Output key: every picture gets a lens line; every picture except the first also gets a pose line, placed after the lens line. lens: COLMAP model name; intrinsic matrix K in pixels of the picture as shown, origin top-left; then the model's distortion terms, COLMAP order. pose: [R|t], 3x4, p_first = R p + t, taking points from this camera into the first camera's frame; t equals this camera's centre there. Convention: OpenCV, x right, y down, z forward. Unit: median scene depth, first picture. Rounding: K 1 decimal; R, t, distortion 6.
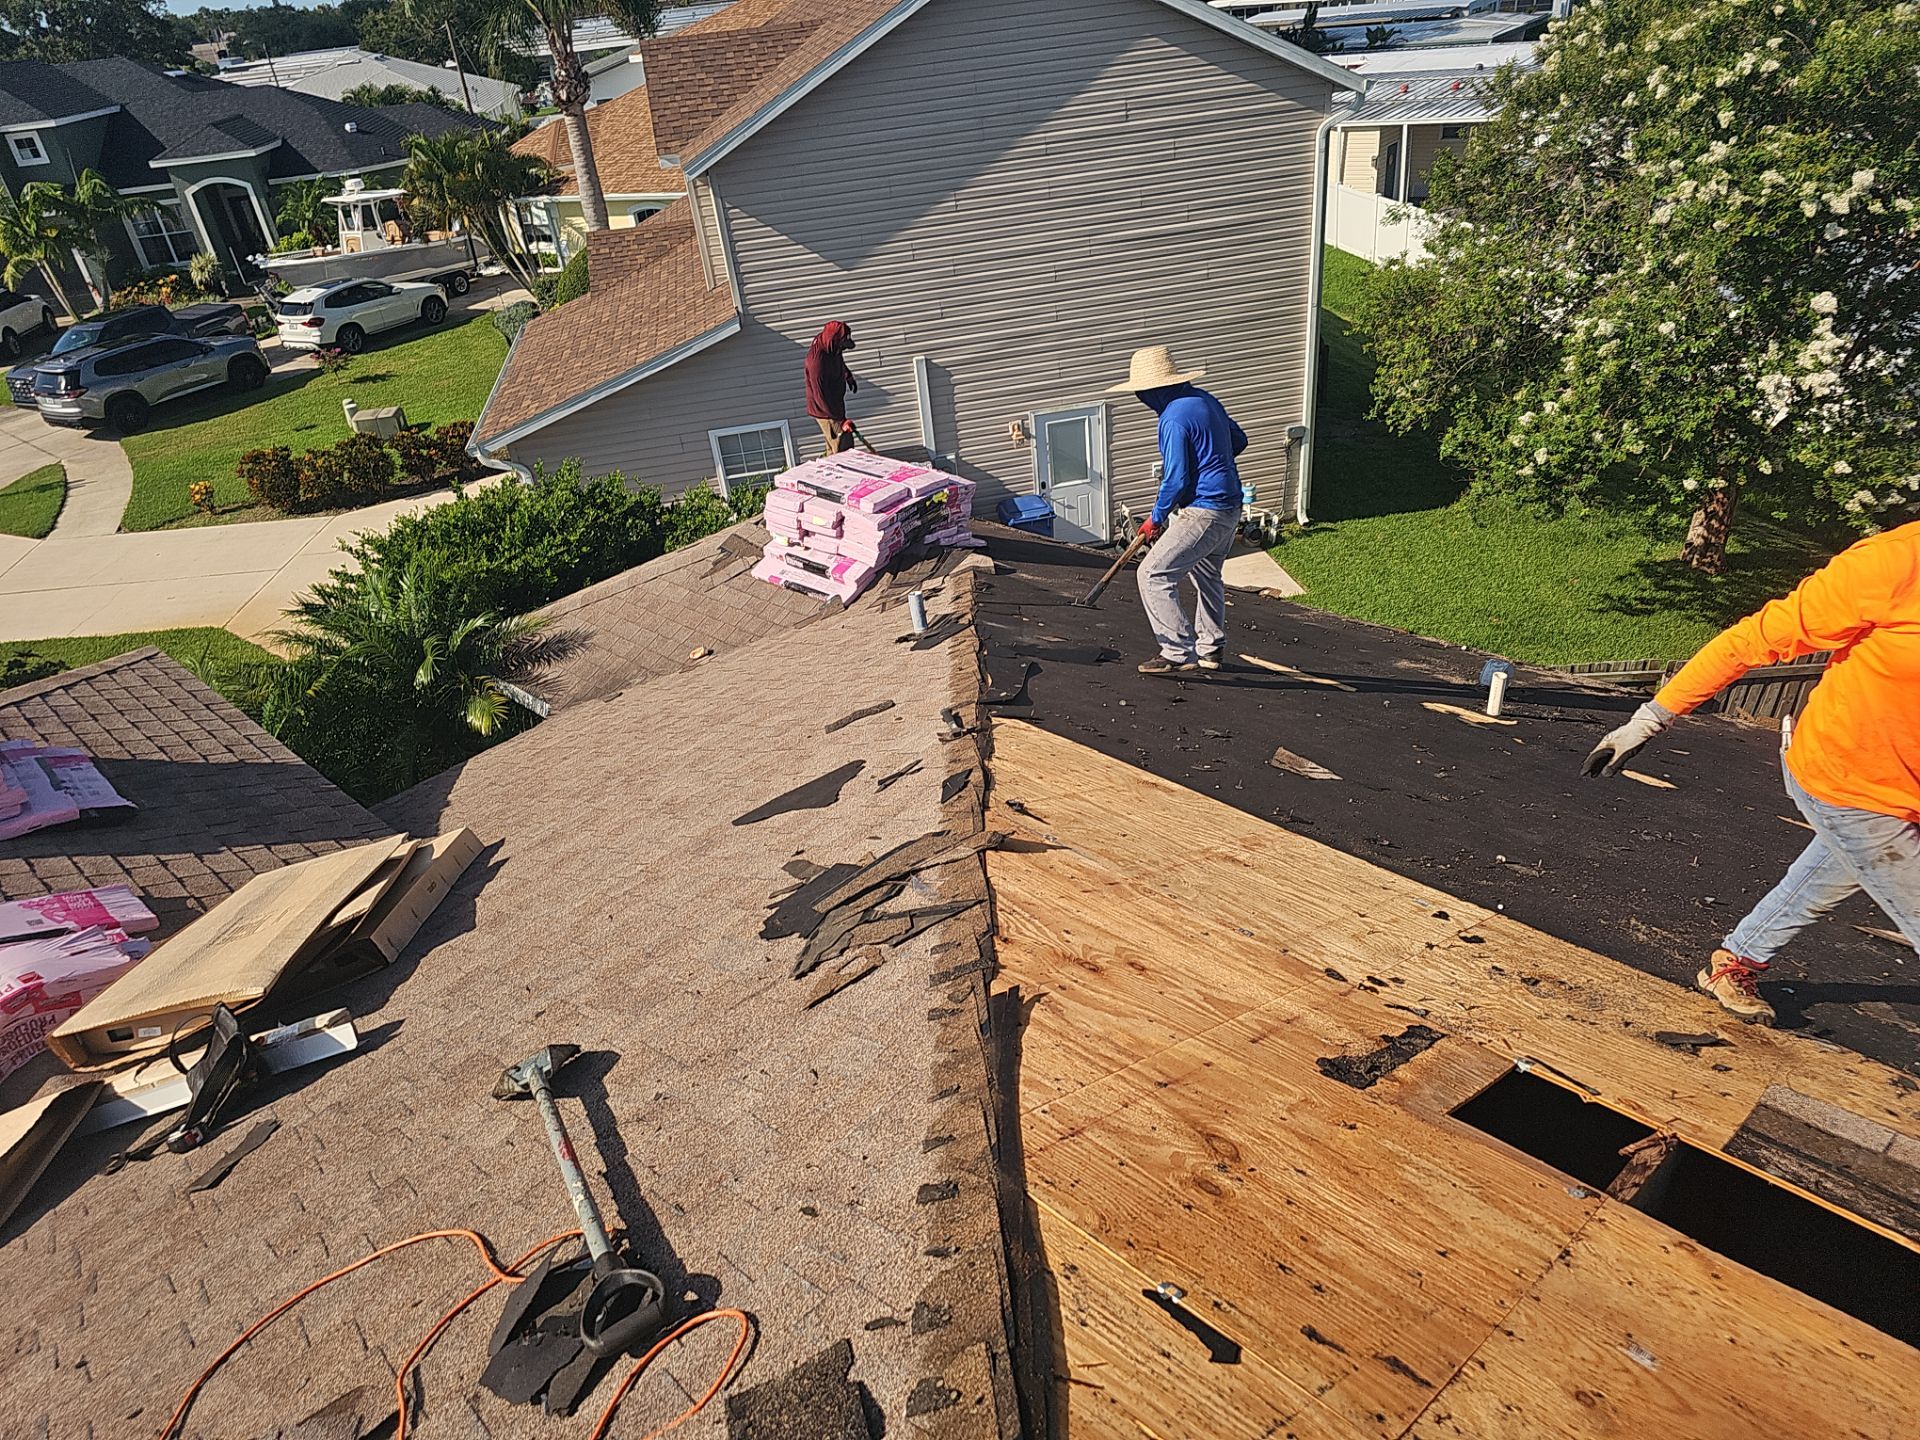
lens RADIAL K [[1240.7, 0, 960.0], [0, 1240.7, 720.0], [0, 0, 1]] dist [0.023854, -0.016138]
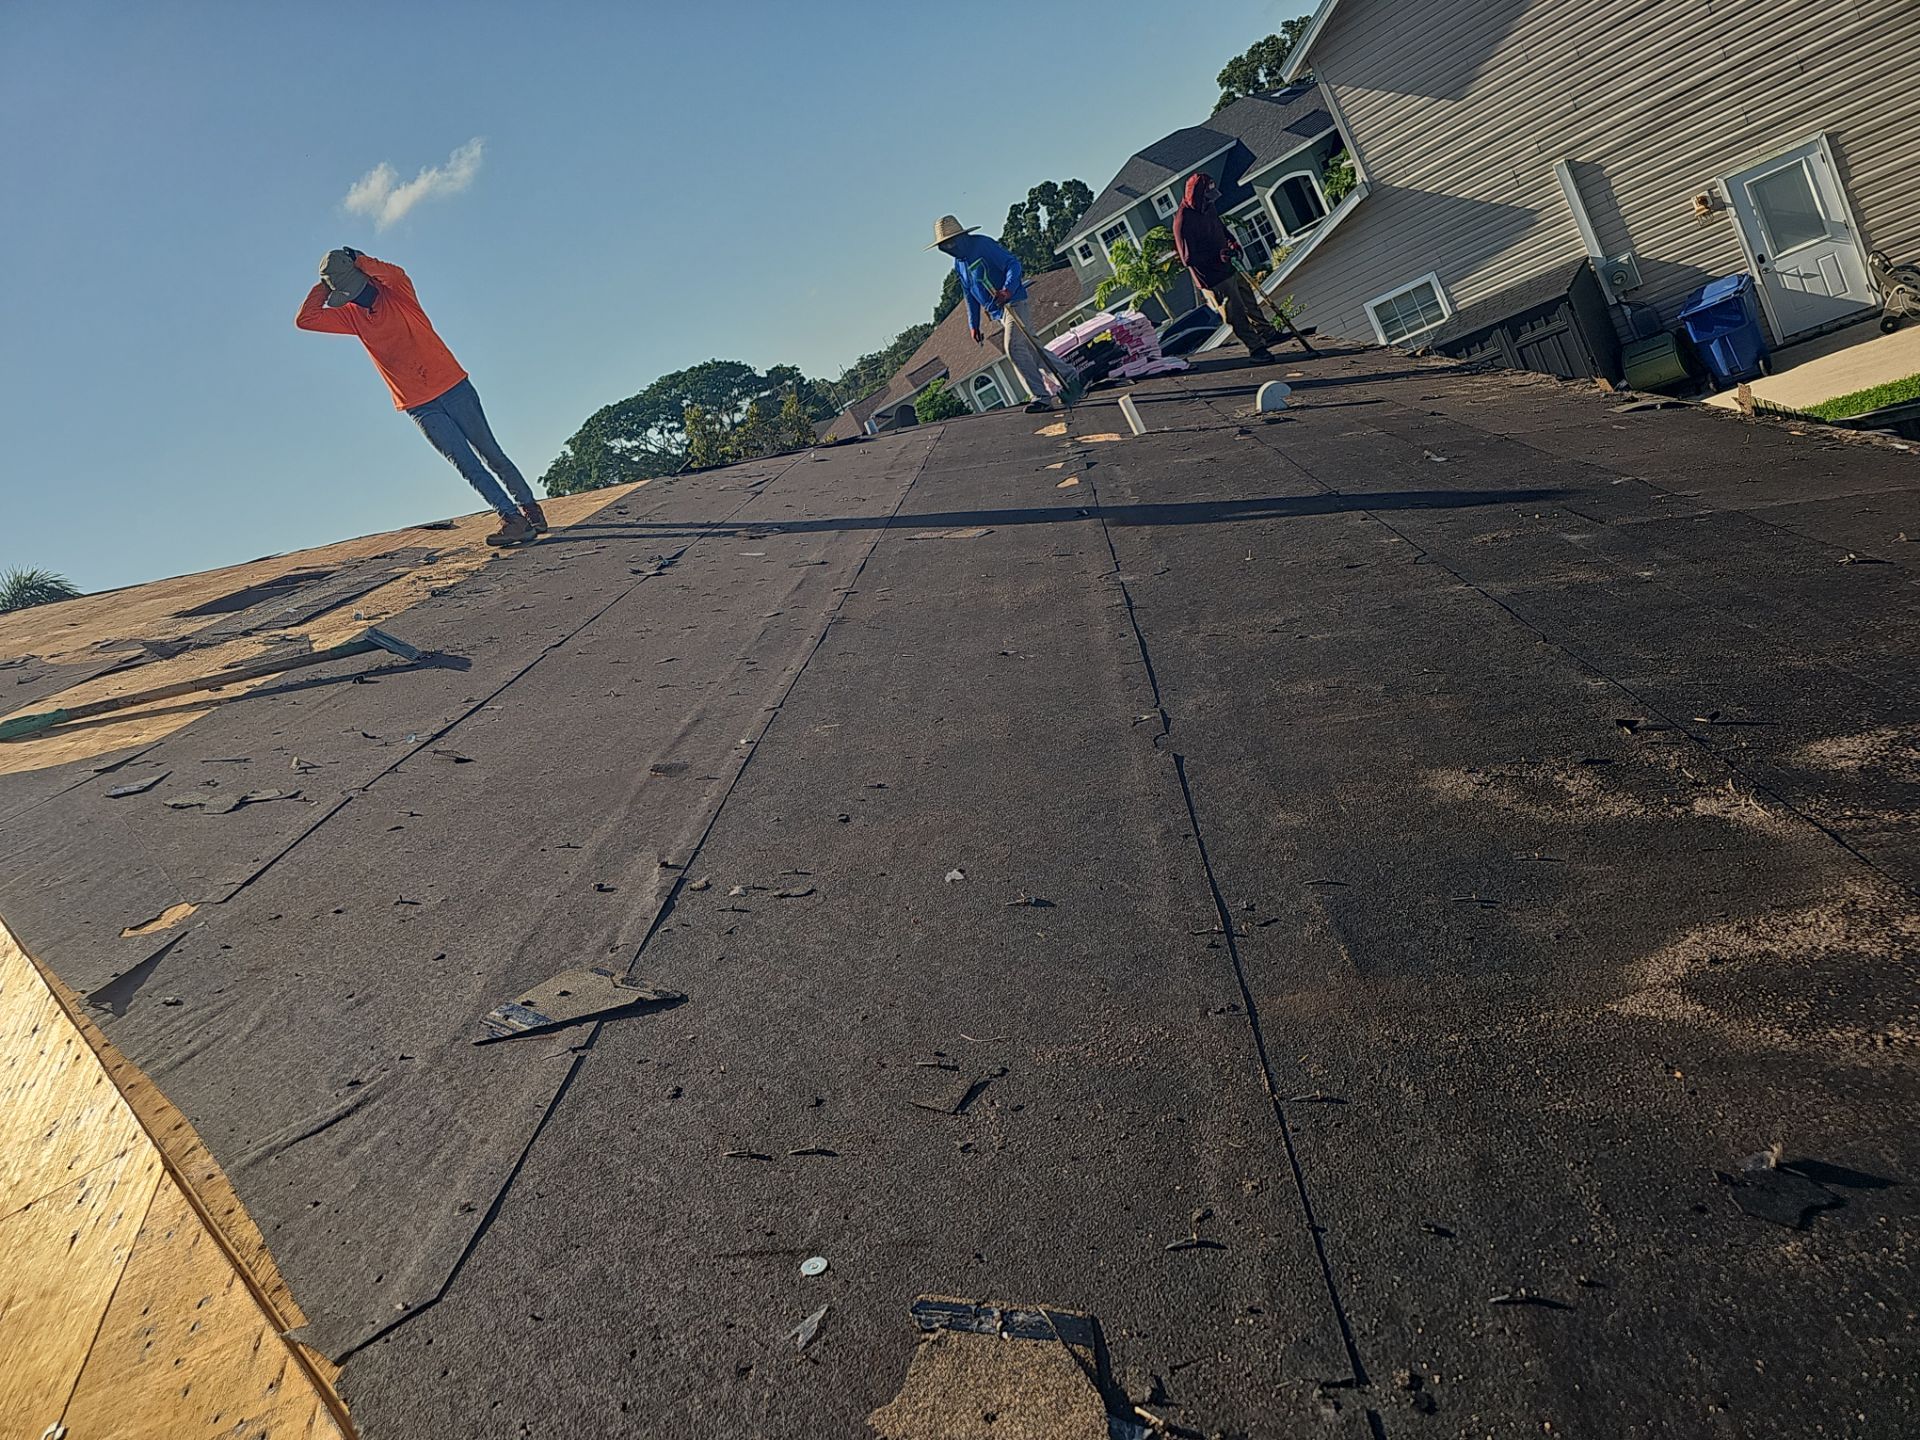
lens RADIAL K [[1240.7, 0, 960.0], [0, 1240.7, 720.0], [0, 0, 1]] dist [0.023854, -0.016138]
pose [[0.607219, 0.005029, -0.794518, 0.413816], [0.036368, 0.998756, 0.034117, 0.071686], [0.793701, -0.049611, 0.606281, 0.055218]]
